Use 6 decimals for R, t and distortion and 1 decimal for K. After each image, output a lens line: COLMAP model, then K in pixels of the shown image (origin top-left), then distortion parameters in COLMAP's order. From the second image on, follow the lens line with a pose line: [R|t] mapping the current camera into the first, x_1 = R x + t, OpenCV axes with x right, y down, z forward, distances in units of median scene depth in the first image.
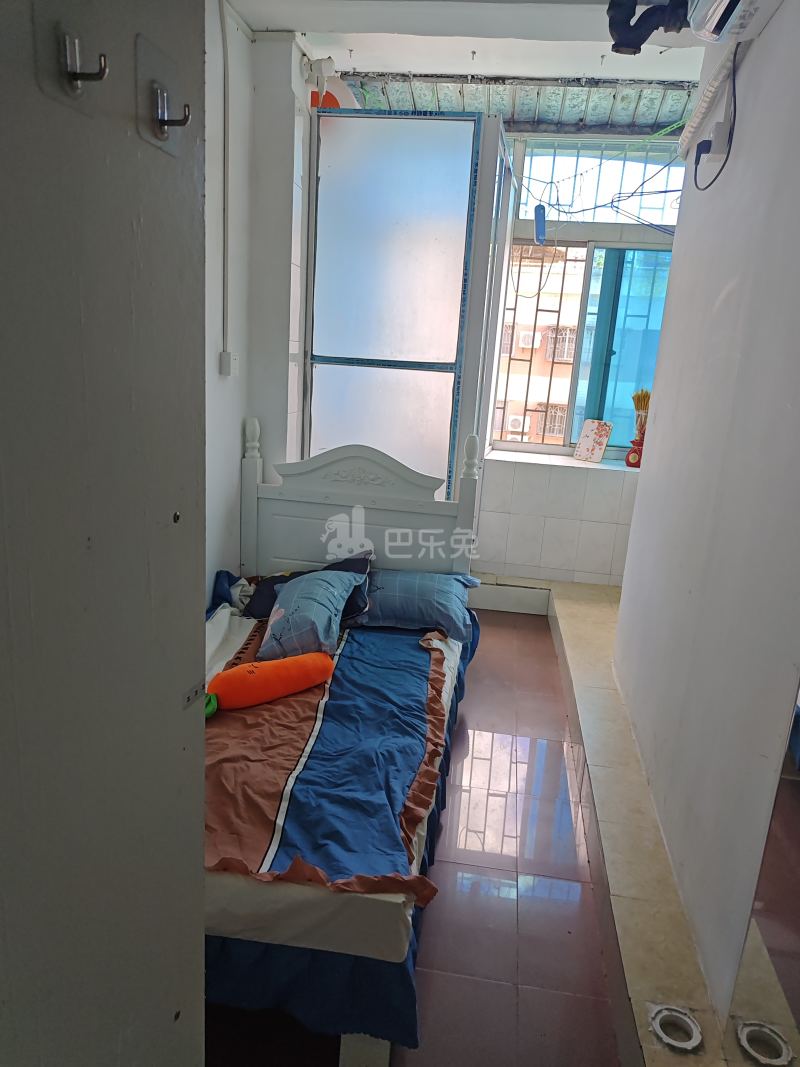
lens RADIAL K [[745.2, 0, 410.7], [0, 745.2, 530.9], [0, 0, 1]] dist [0.067628, -0.114607]
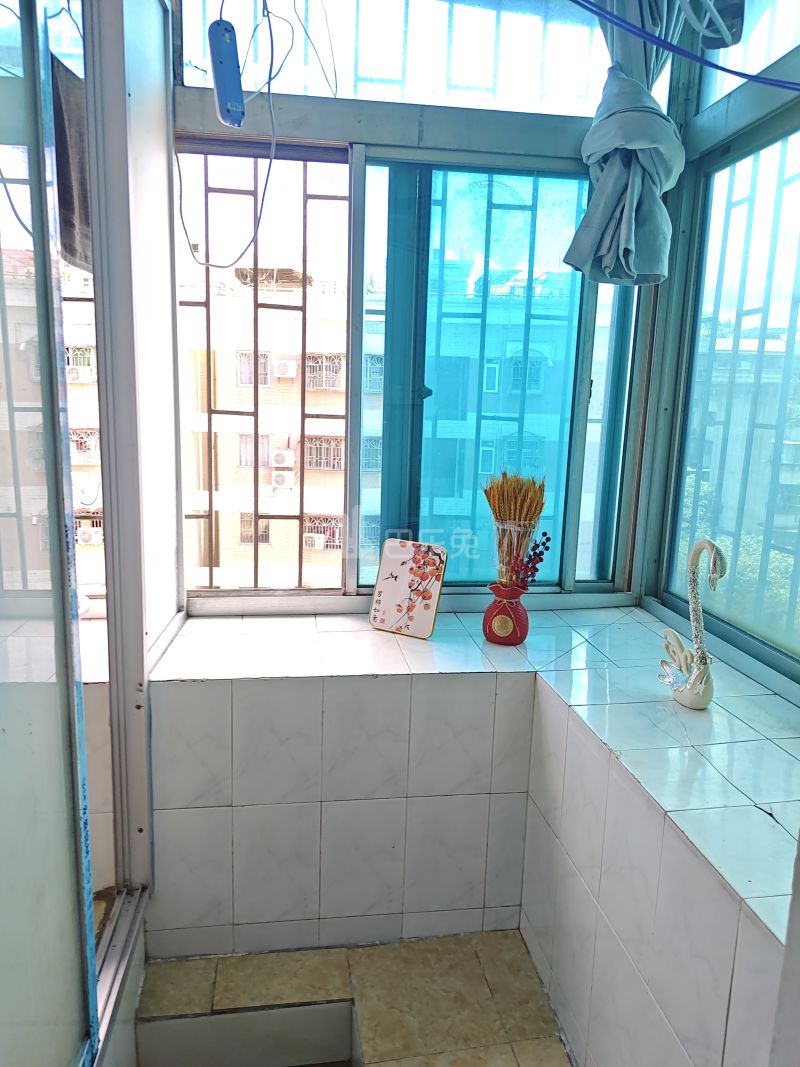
lens RADIAL K [[756.5, 0, 400.0], [0, 756.5, 533.5], [0, 0, 1]] dist [0.063355, -0.092598]
pose [[0.955764, -0.095824, 0.278087, 0.152770], [0.105880, 0.994150, -0.021334, -0.189461], [-0.274415, 0.049834, 0.960319, 0.743002]]
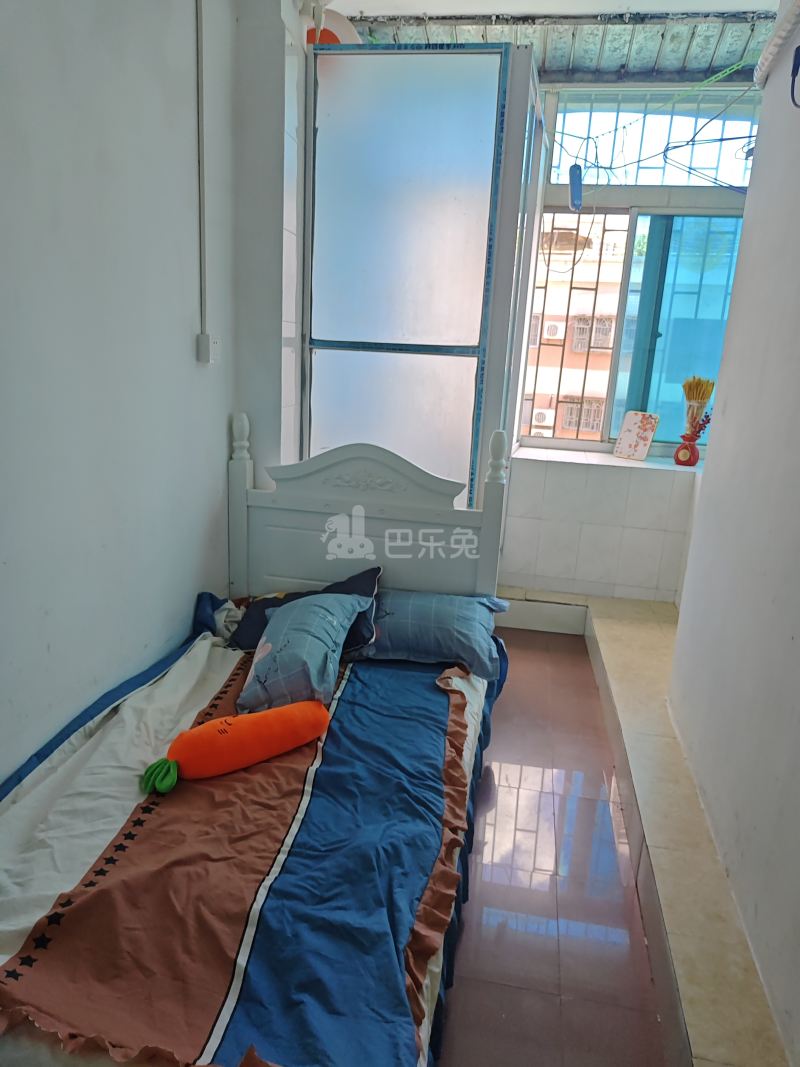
lens RADIAL K [[756.5, 0, 400.0], [0, 756.5, 533.5], [0, 0, 1]] dist [0.063355, -0.092598]
pose [[0.999081, -0.003025, -0.042753, 0.006727], [0.003353, 0.999966, 0.007593, -0.017553], [0.042728, -0.007730, 0.999057, 0.127578]]
